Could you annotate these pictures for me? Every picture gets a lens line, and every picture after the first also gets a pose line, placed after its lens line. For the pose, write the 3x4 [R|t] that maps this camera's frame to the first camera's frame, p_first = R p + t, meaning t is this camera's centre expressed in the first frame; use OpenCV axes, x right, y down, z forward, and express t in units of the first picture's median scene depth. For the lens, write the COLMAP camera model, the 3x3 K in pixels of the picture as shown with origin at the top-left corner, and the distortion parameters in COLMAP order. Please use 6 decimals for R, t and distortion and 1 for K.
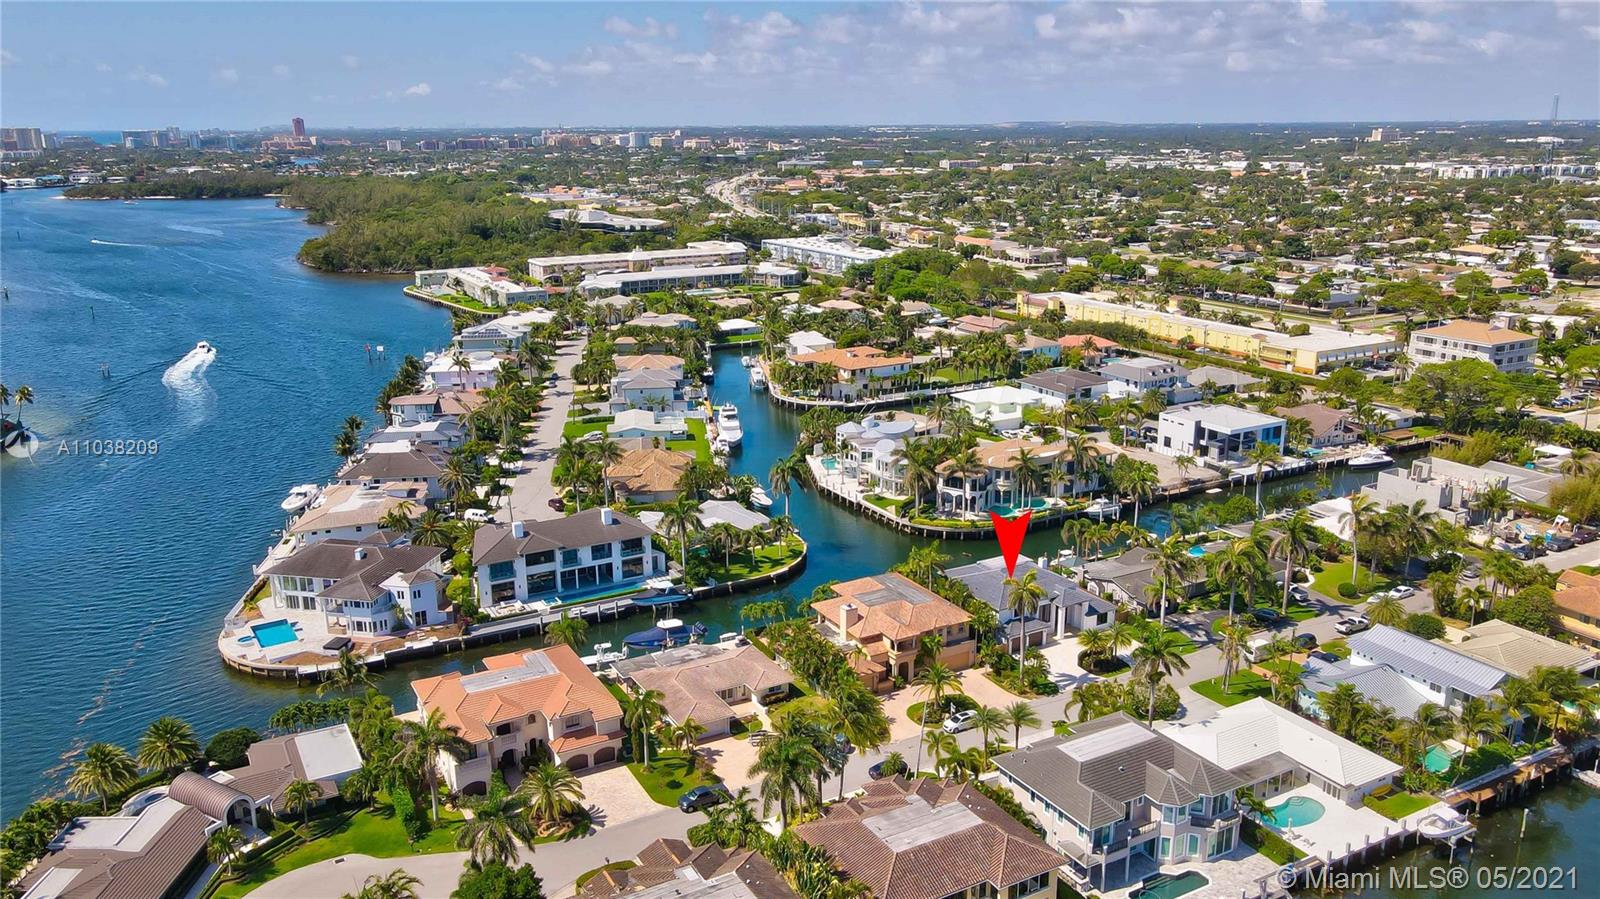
lens RADIAL K [[1177.2, 0, 800.0], [0, 1177.2, 449.5], [0, 0, 1]] dist [0.020909, 0.001849]
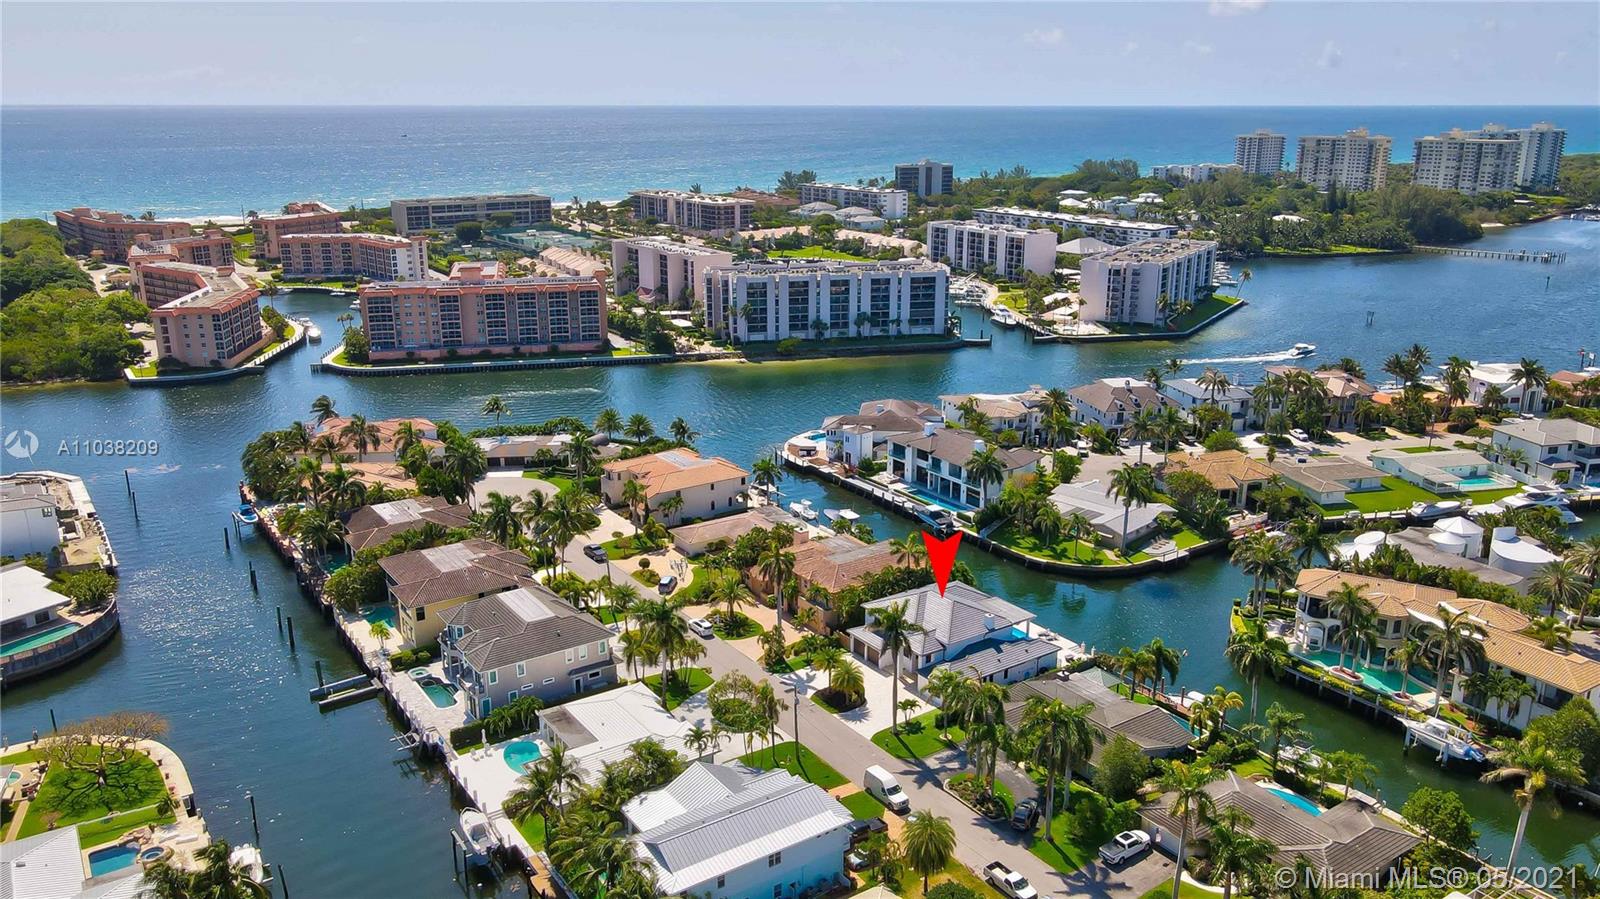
lens RADIAL K [[1177.2, 0, 800.0], [0, 1177.2, 449.5], [0, 0, 1]] dist [0.020909, 0.001849]
pose [[0.084776, 0.283260, -0.955289, 0.791791], [-0.262933, 0.931117, 0.252759, -0.159854], [0.961082, 0.229749, 0.153415, 0.586590]]
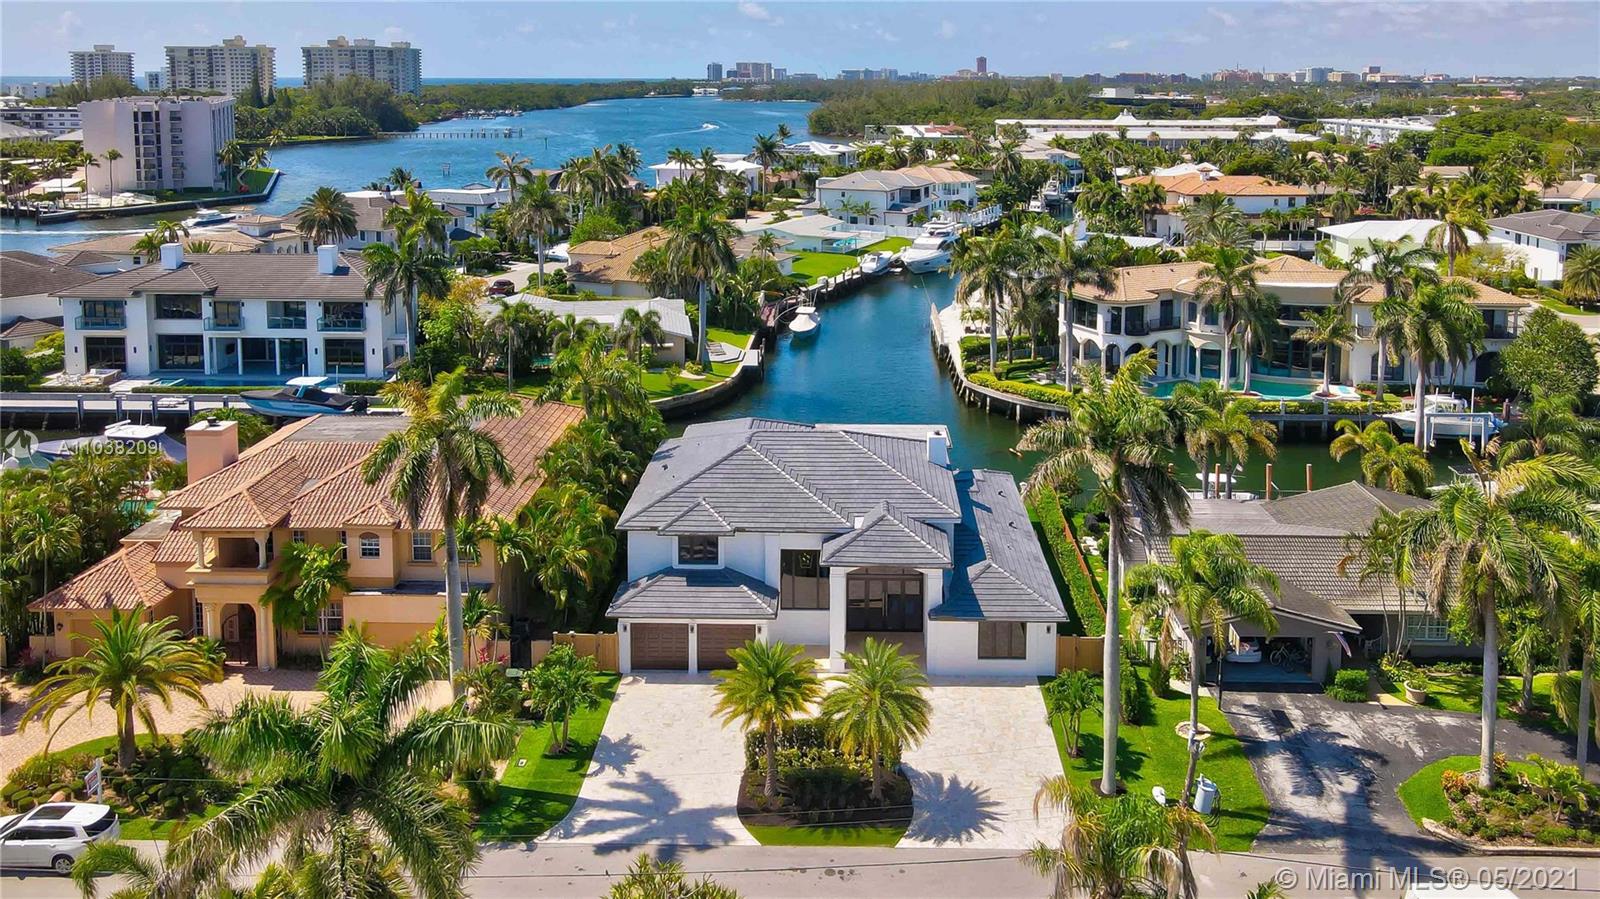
lens RADIAL K [[1204.4, 0, 834.0], [0, 1204.4, 236.4], [0, 0, 1]] dist [0.006002, 0.001820]
pose [[0.863833, 0.073928, -0.498324, 0.291504], [-0.139777, 0.985509, -0.096096, 0.059744], [0.483998, 0.152666, 0.861649, 0.548504]]
